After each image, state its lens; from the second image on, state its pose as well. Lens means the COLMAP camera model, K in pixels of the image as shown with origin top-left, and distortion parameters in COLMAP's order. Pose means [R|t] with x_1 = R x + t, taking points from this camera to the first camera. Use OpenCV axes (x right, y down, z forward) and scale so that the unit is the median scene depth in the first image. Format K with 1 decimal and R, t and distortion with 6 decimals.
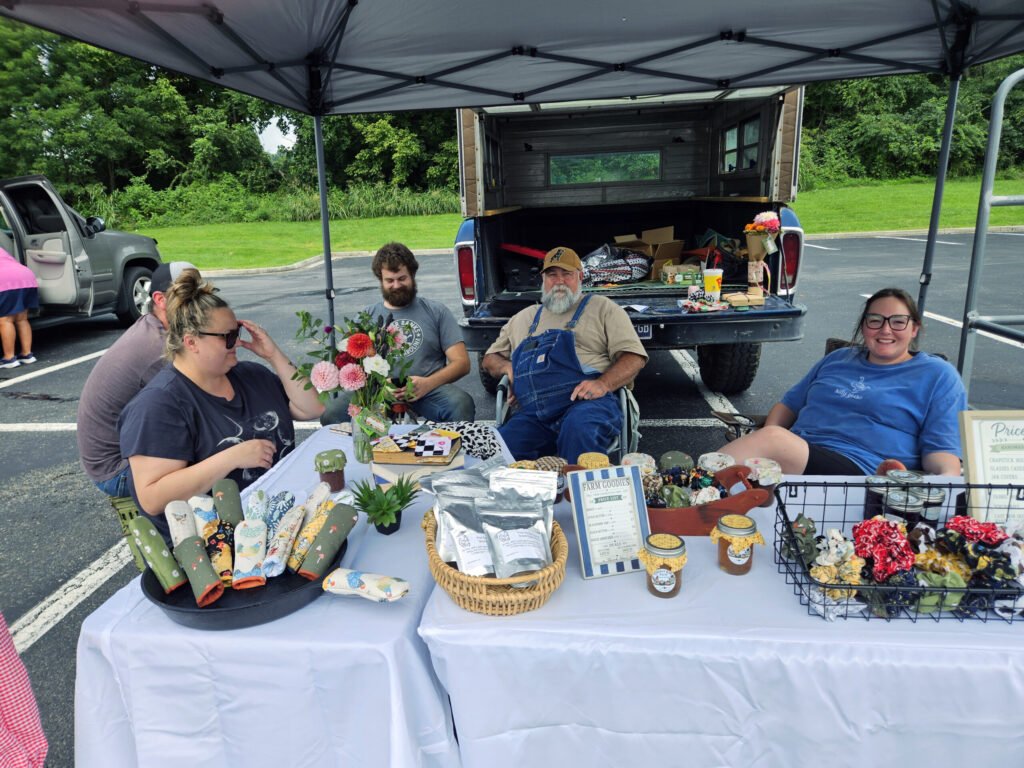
lens RADIAL K [[686.0, 0, 516.3], [0, 686.0, 385.6], [0, 0, 1]] dist [0.066509, -0.049543]
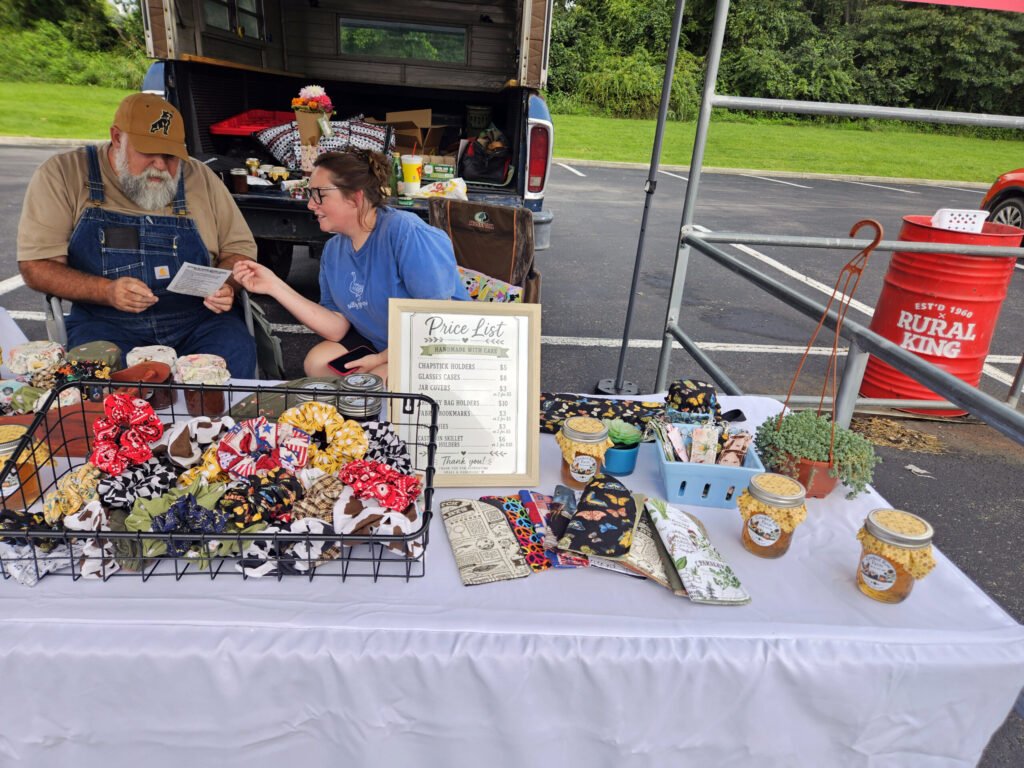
lens RADIAL K [[685.3, 0, 515.5], [0, 685.3, 402.8], [0, 0, 1]] dist [0.069900, -0.053173]
pose [[0.983660, 0.038420, 0.175889, 0.216788], [-0.063017, 0.988638, 0.136469, 0.012734], [-0.168647, -0.145323, 0.974905, 0.081531]]
